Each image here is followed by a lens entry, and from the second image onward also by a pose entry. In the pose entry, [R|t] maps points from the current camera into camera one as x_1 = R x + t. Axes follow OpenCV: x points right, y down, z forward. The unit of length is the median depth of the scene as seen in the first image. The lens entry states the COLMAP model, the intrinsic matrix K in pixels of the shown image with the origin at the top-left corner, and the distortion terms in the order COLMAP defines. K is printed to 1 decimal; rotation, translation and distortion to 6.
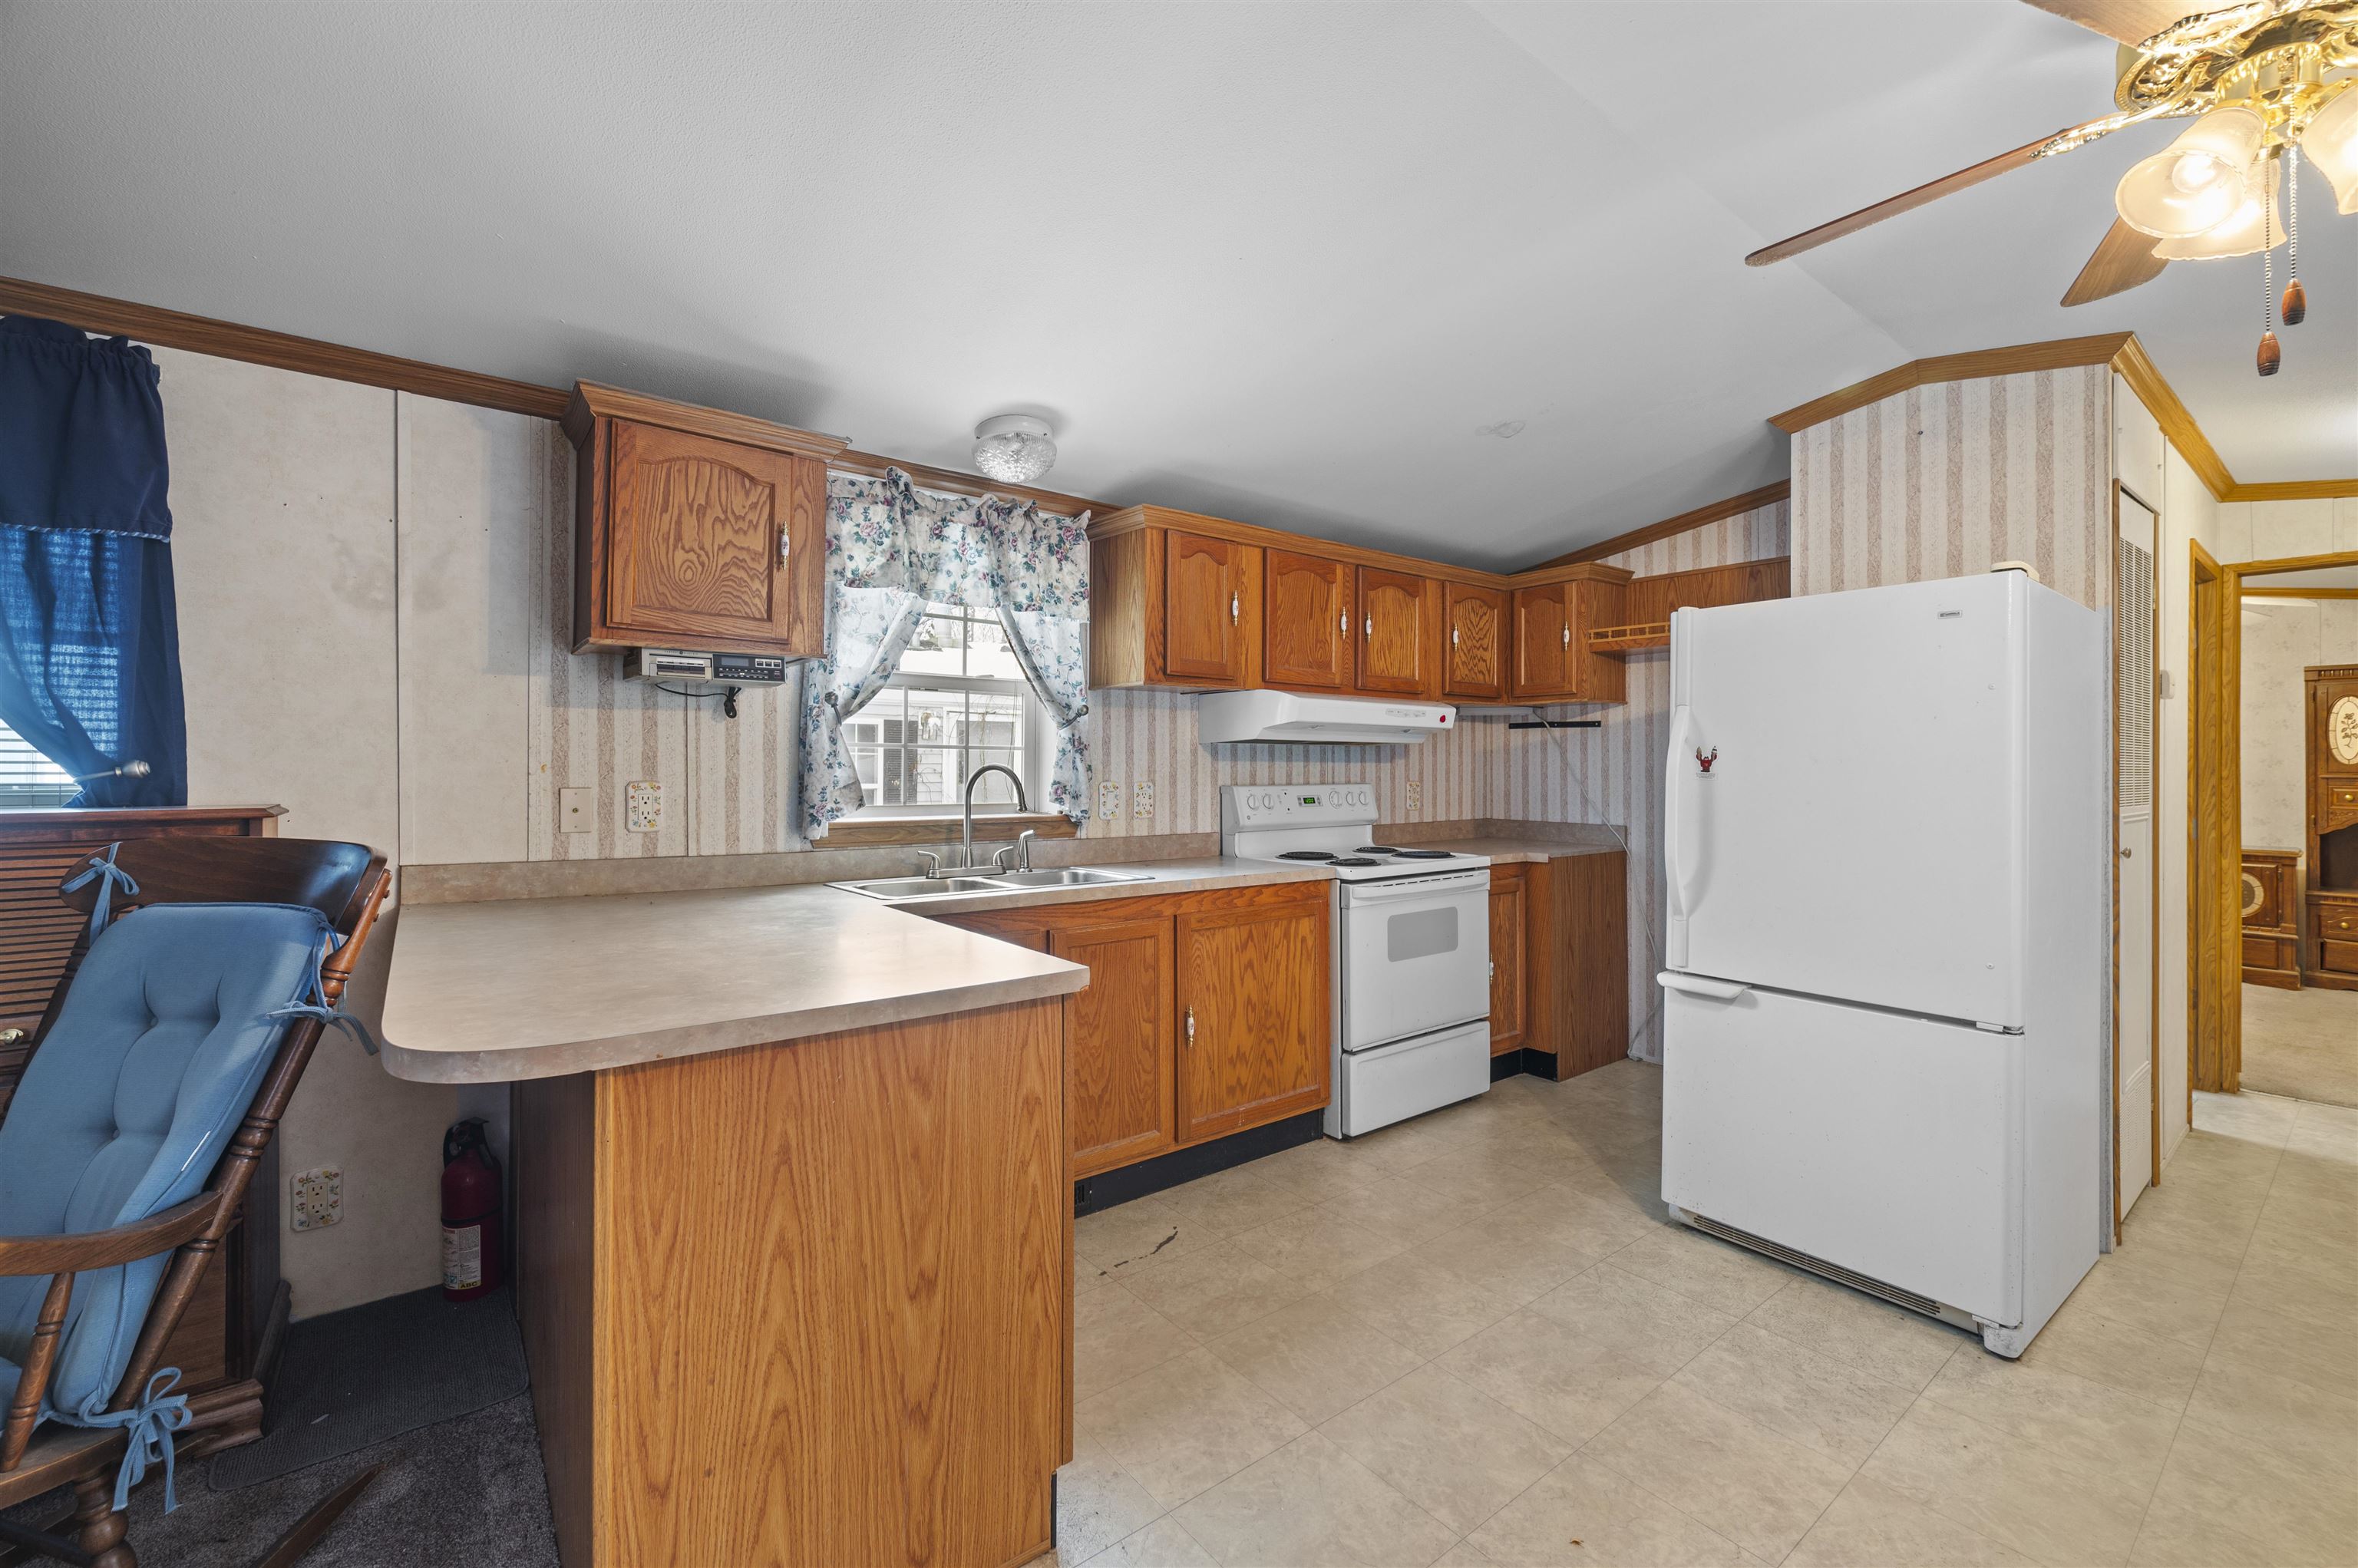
lens RADIAL K [[970.9, 0, 1180.7], [0, 970.9, 754.2], [0, 0, 1]] dist [-0.001990, -0.000542]
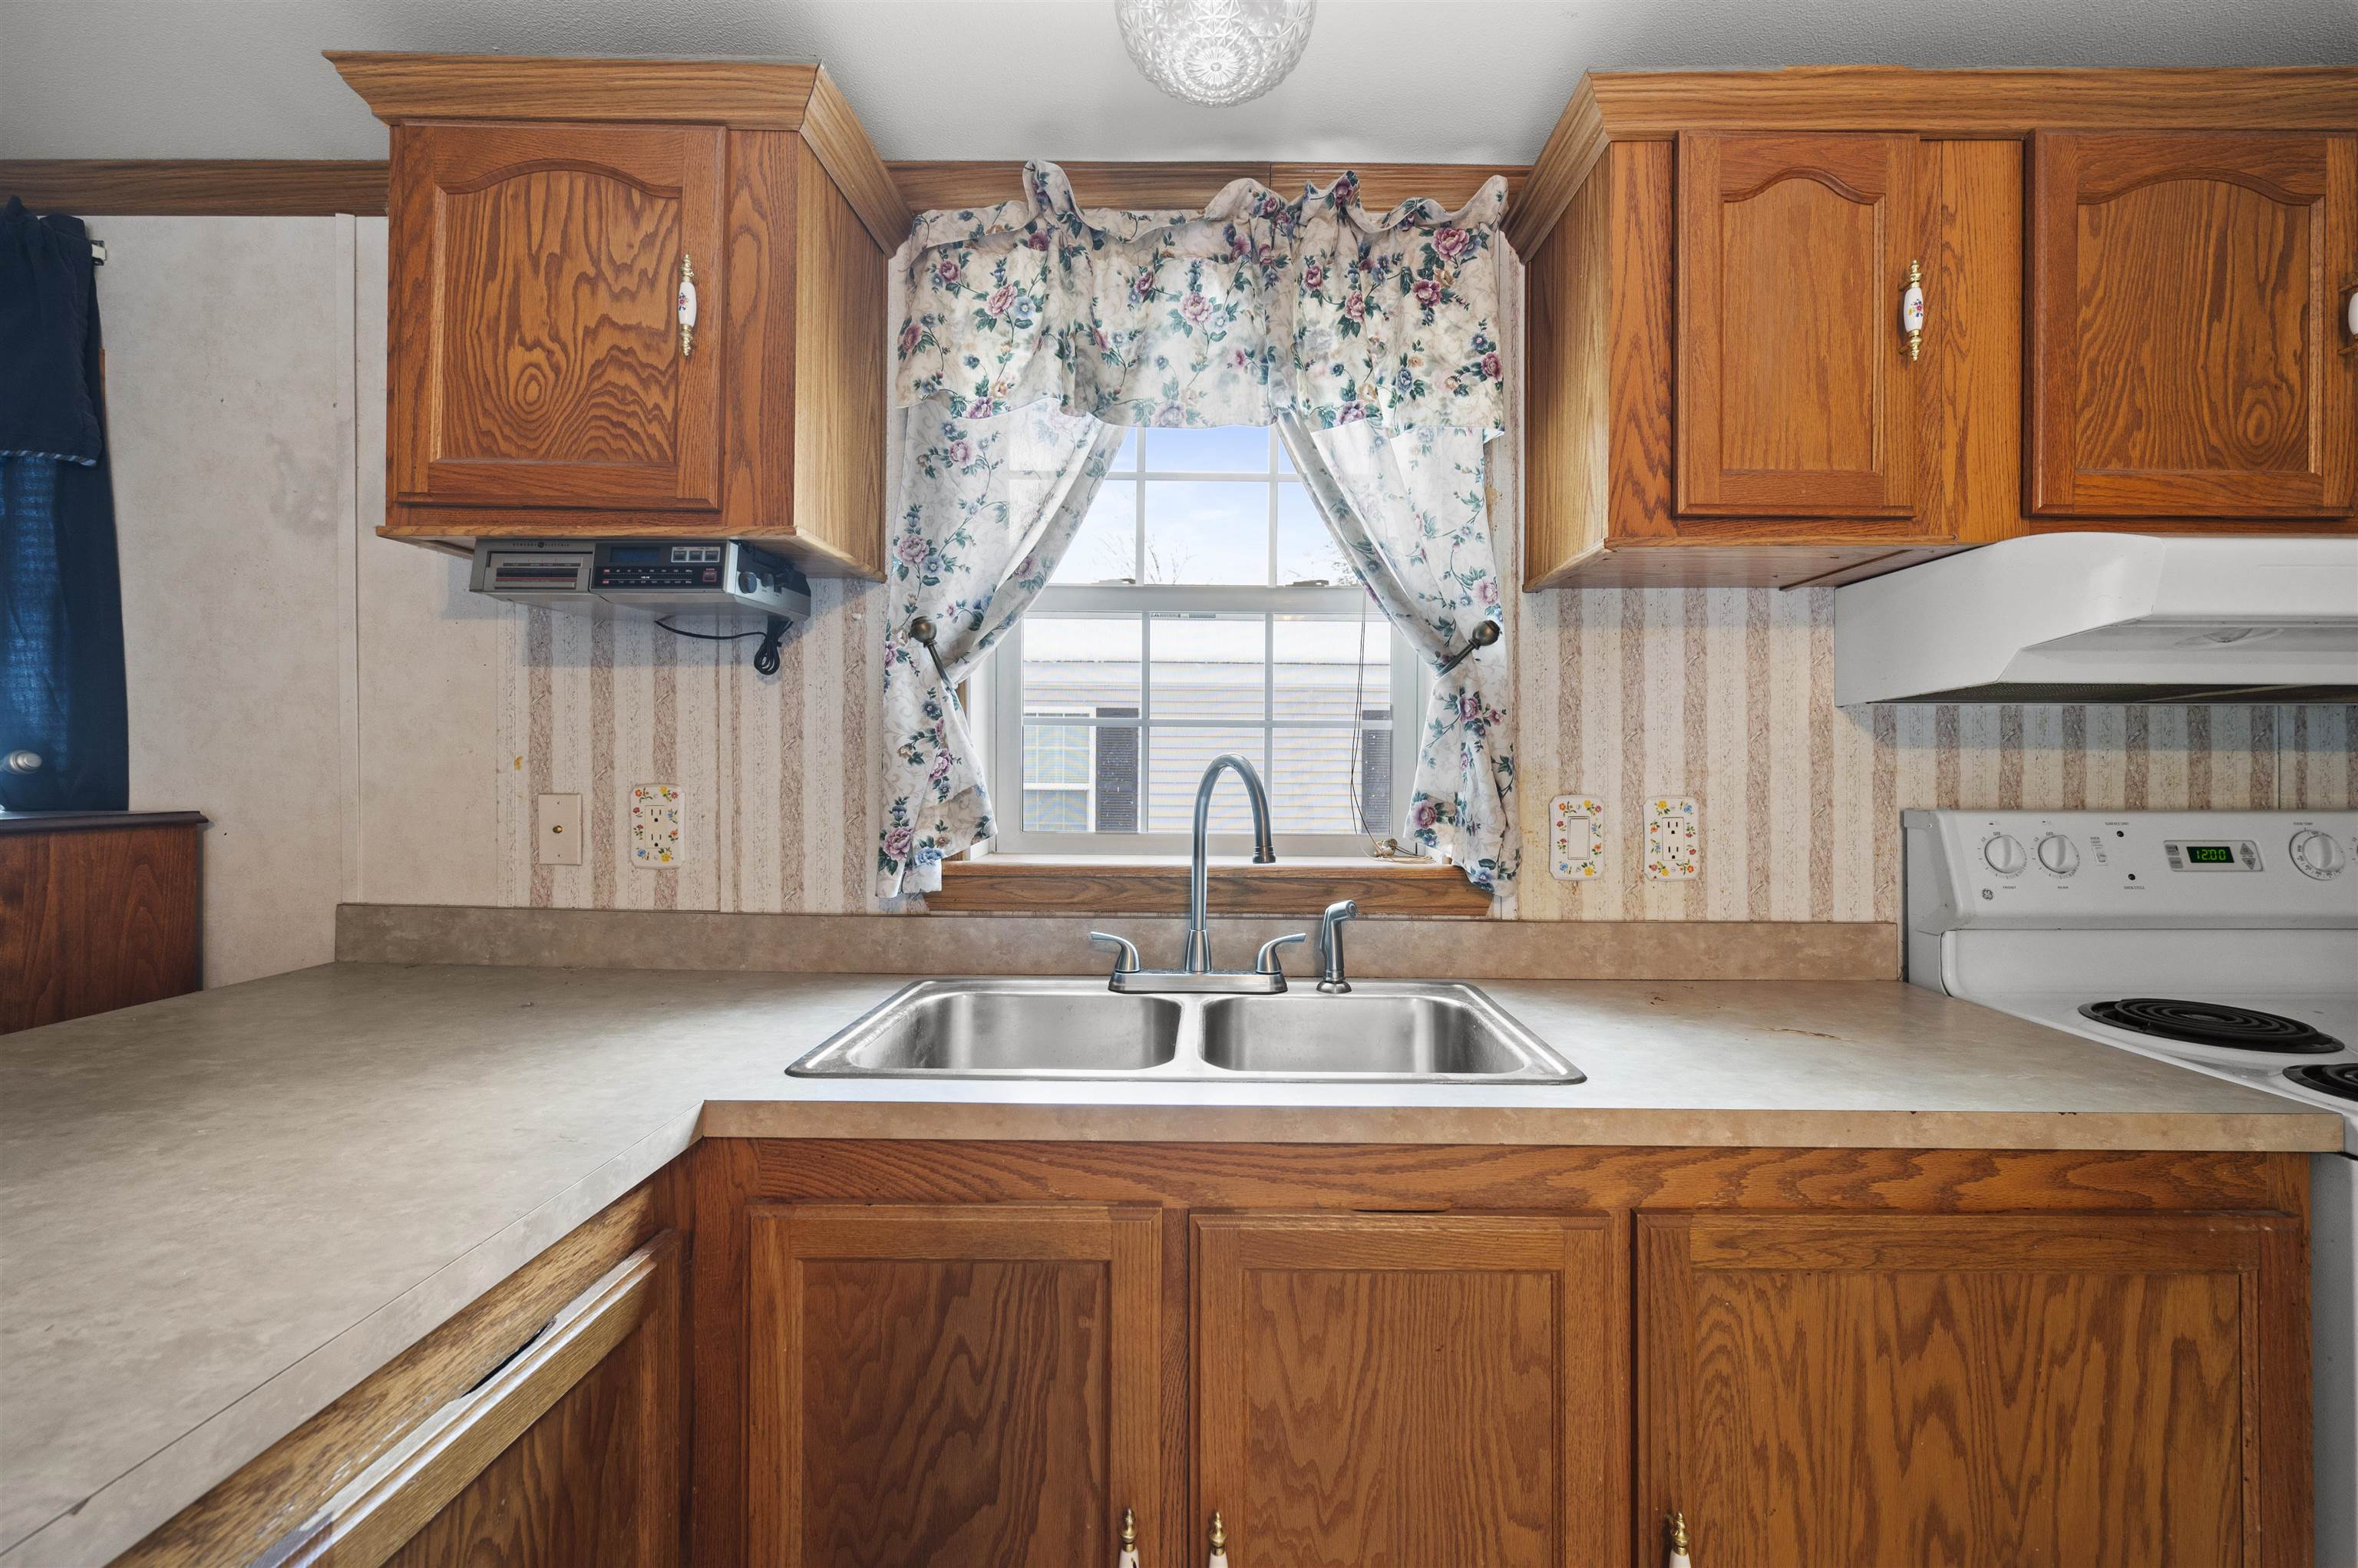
lens RADIAL K [[978.9, 0, 1211.9], [0, 978.9, 762.1], [0, 0, 1]] dist [-0.002072, -0.000551]
pose [[0.787471, -0.002477, -0.616347, 0.082797], [0.006477, 0.999970, 0.004257, 0.011773], [0.616318, -0.007344, 0.787463, 0.629470]]
